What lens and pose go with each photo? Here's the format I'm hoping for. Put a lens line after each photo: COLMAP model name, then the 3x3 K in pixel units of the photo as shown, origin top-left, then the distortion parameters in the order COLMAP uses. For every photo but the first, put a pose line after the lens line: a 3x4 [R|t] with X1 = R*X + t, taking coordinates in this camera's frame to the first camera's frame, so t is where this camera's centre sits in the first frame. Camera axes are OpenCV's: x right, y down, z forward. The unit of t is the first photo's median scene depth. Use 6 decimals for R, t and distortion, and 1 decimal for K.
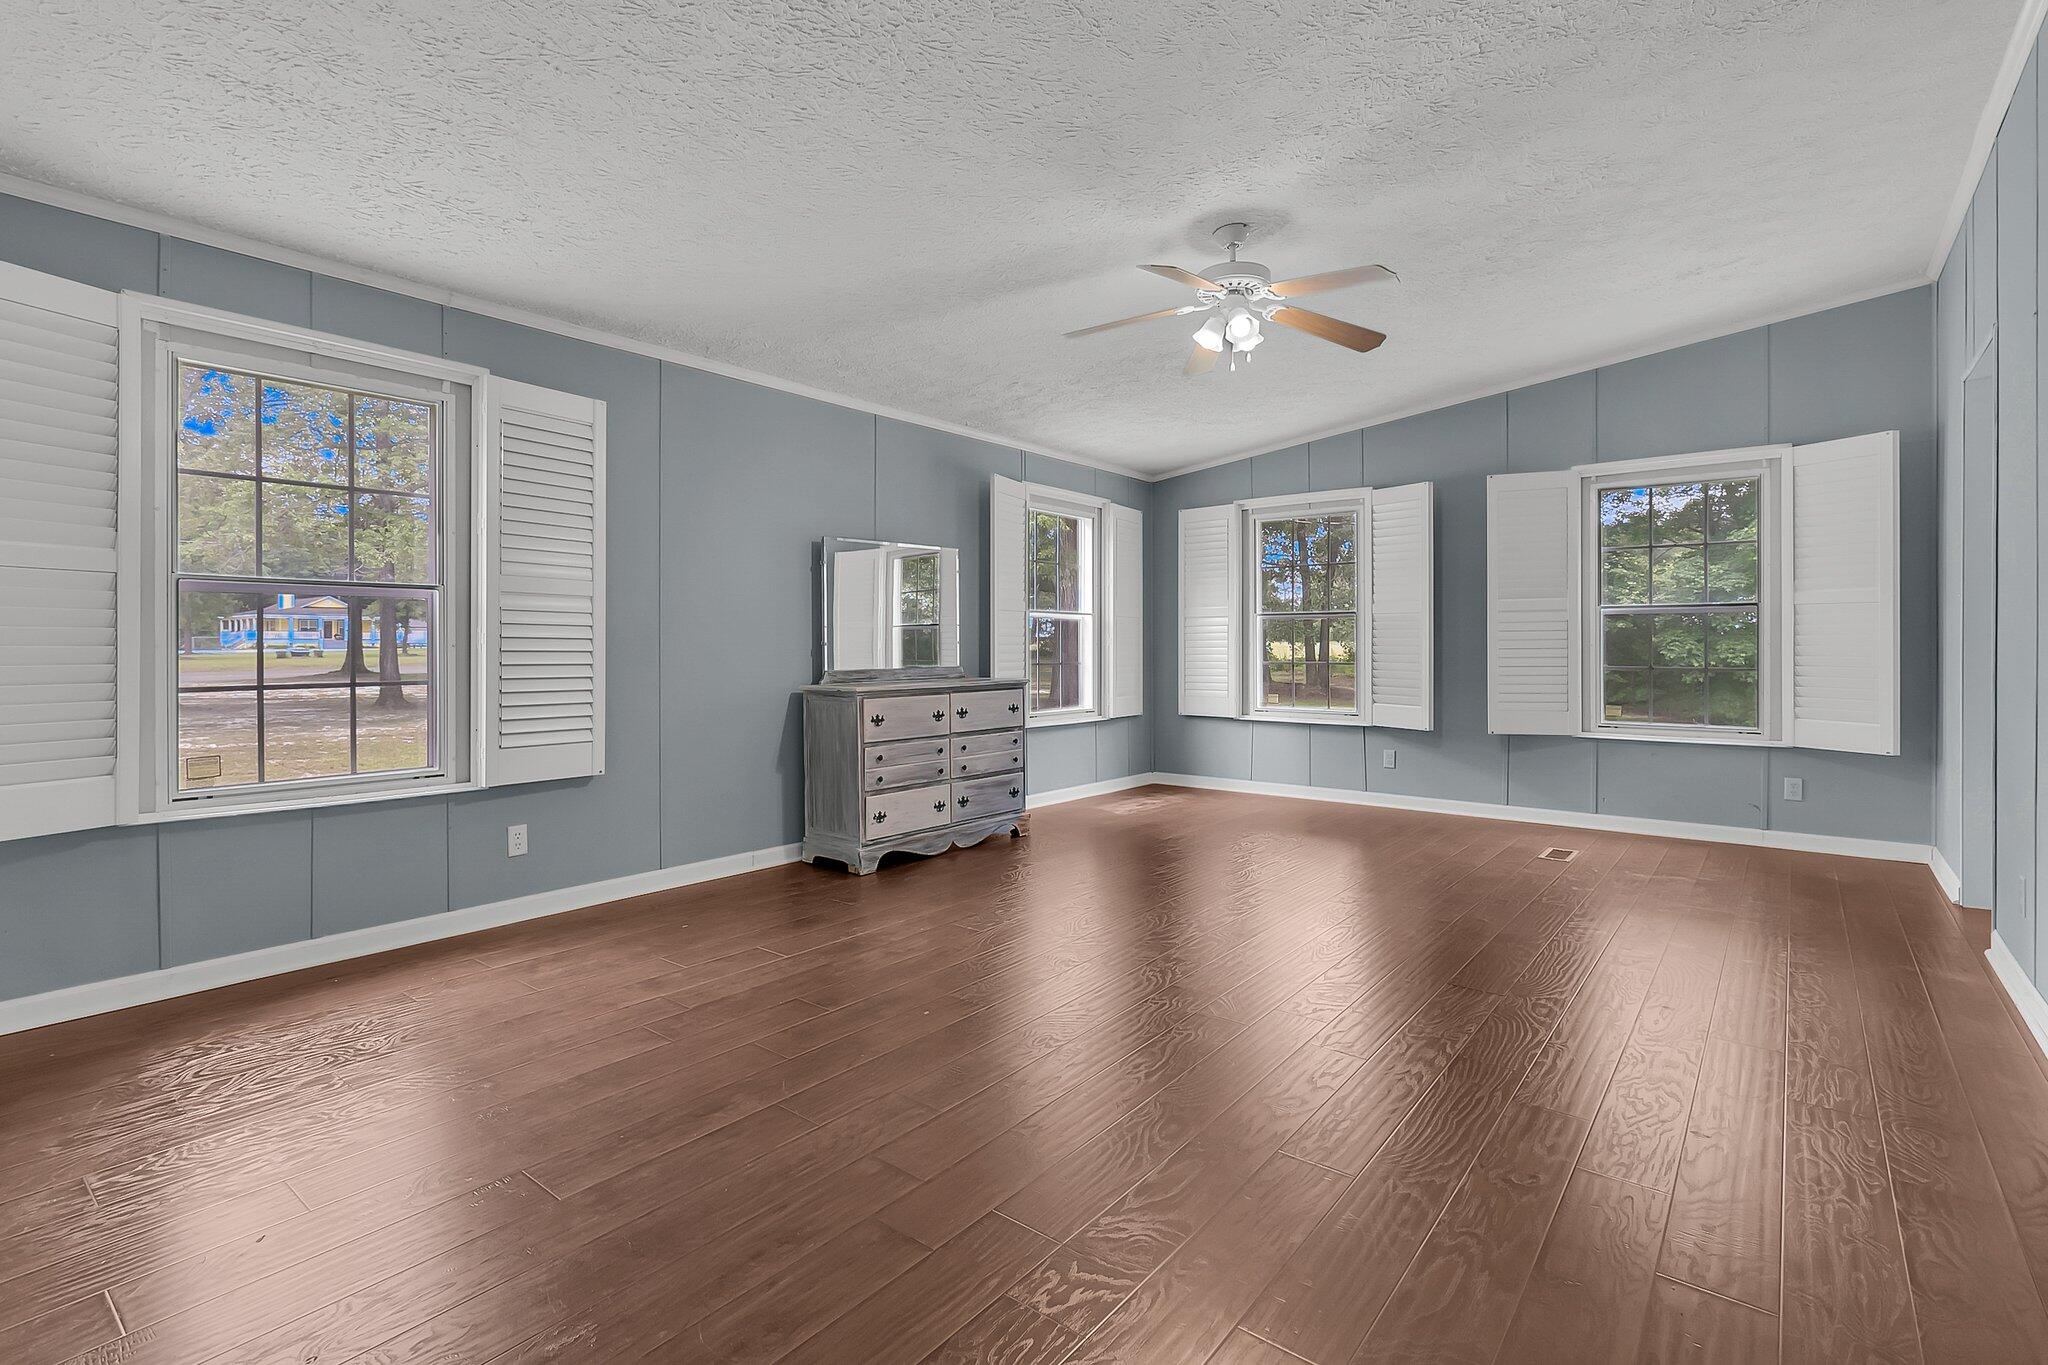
lens RADIAL K [[965.3, 0, 1029.5], [0, 965.3, 637.9], [0, 0, 1]] dist [0.002326, 0.000217]
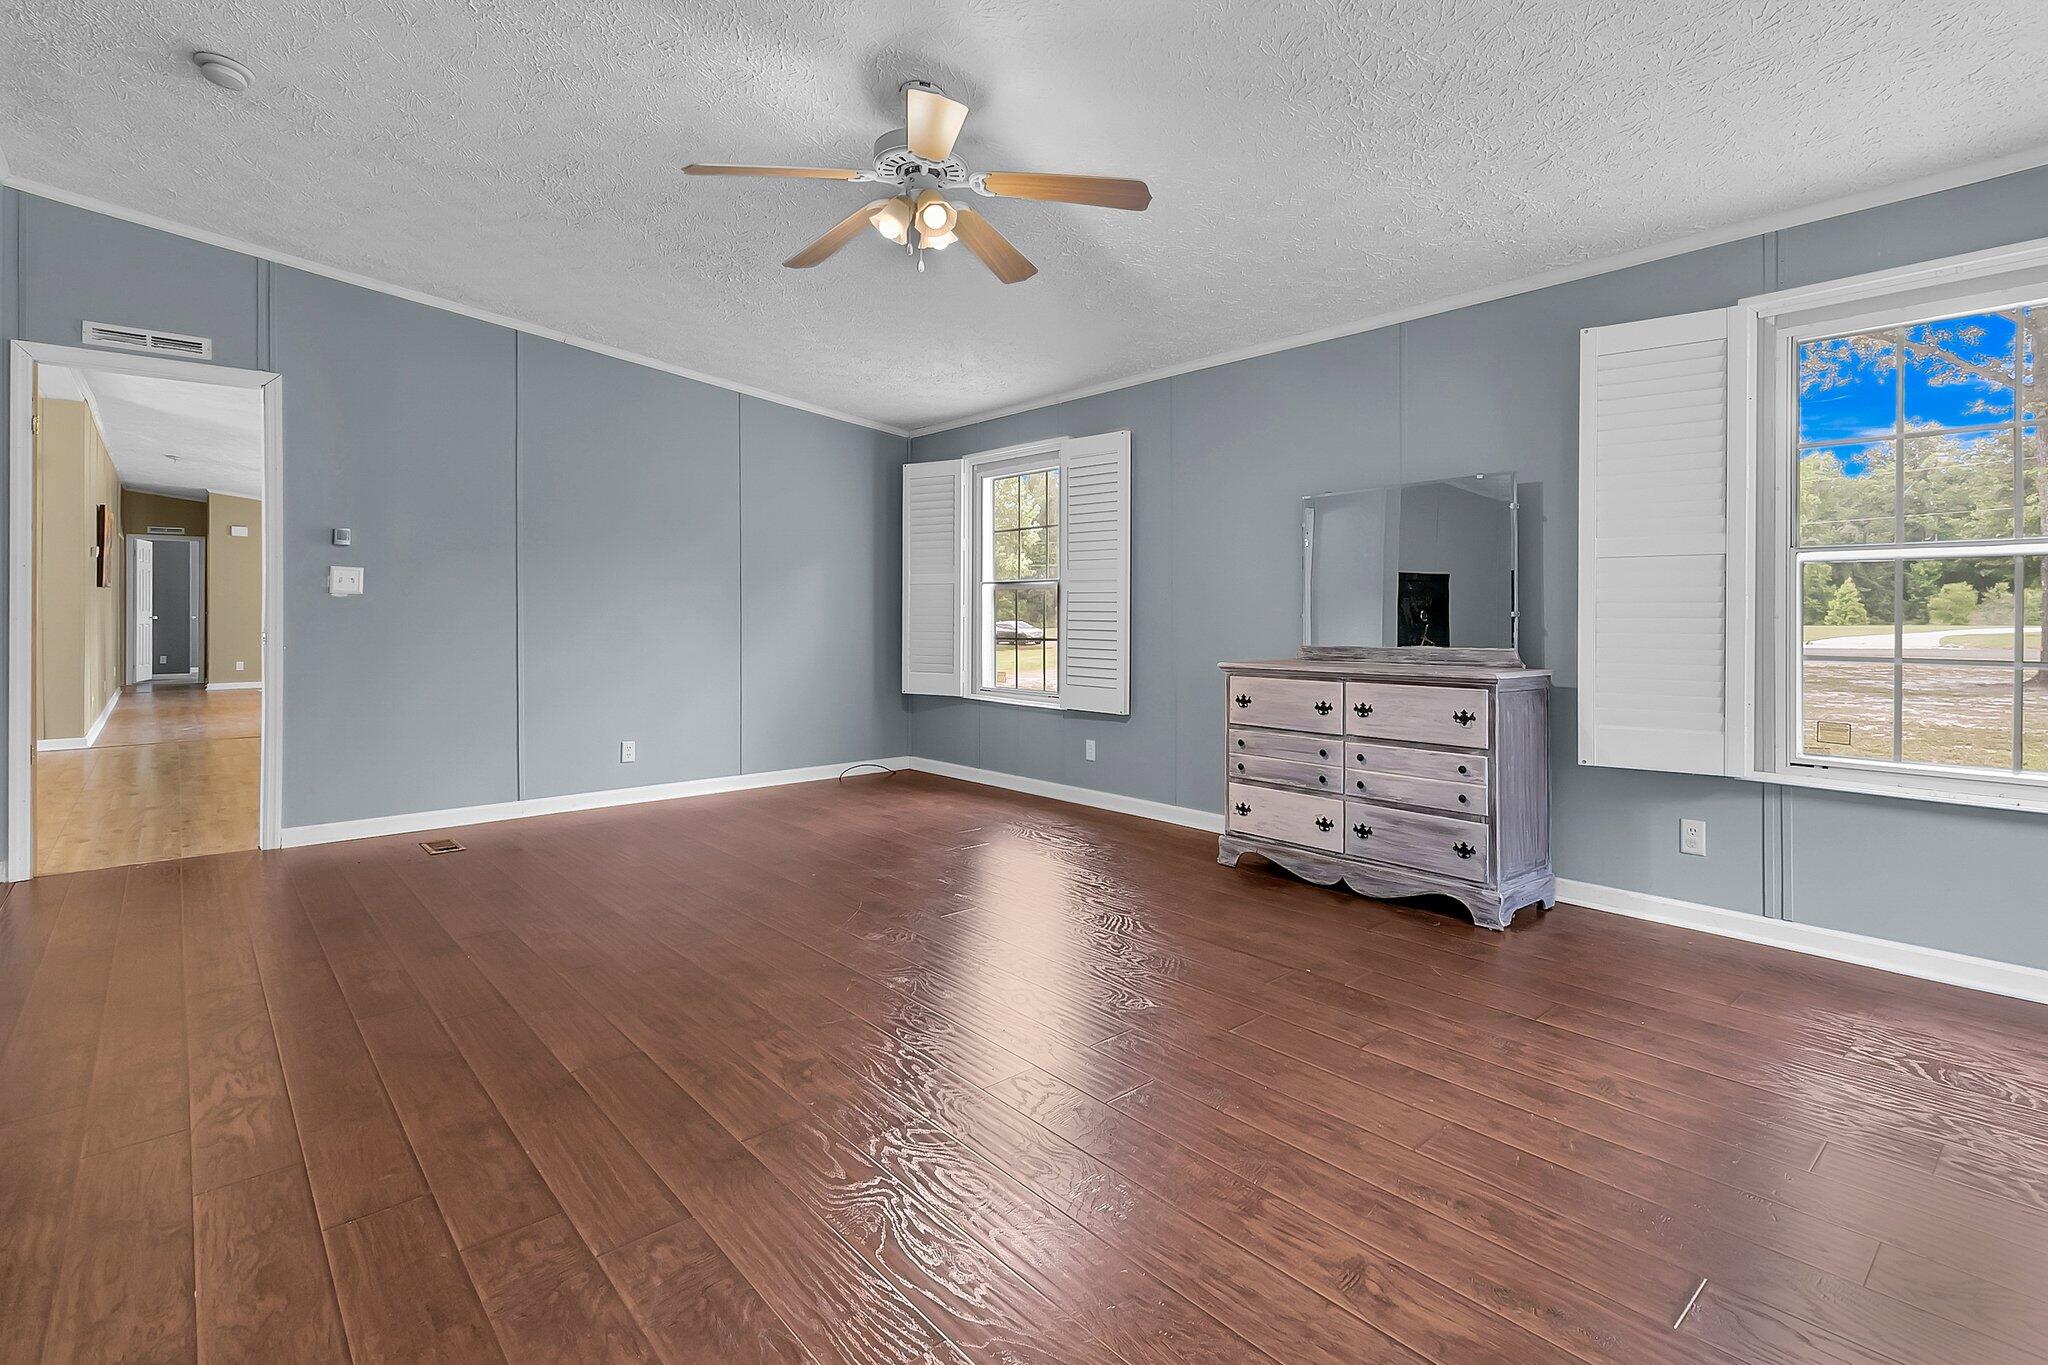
lens RADIAL K [[971.1, 0, 1028.1], [0, 971.1, 614.8], [0, 0, 1]] dist [0.002276, -0.000731]
pose [[-0.178492, -0.001193, -0.983941, 0.715069], [0.004742, 0.999987, -0.002073, 0.005922], [0.983930, -0.005036, -0.178484, 0.899646]]
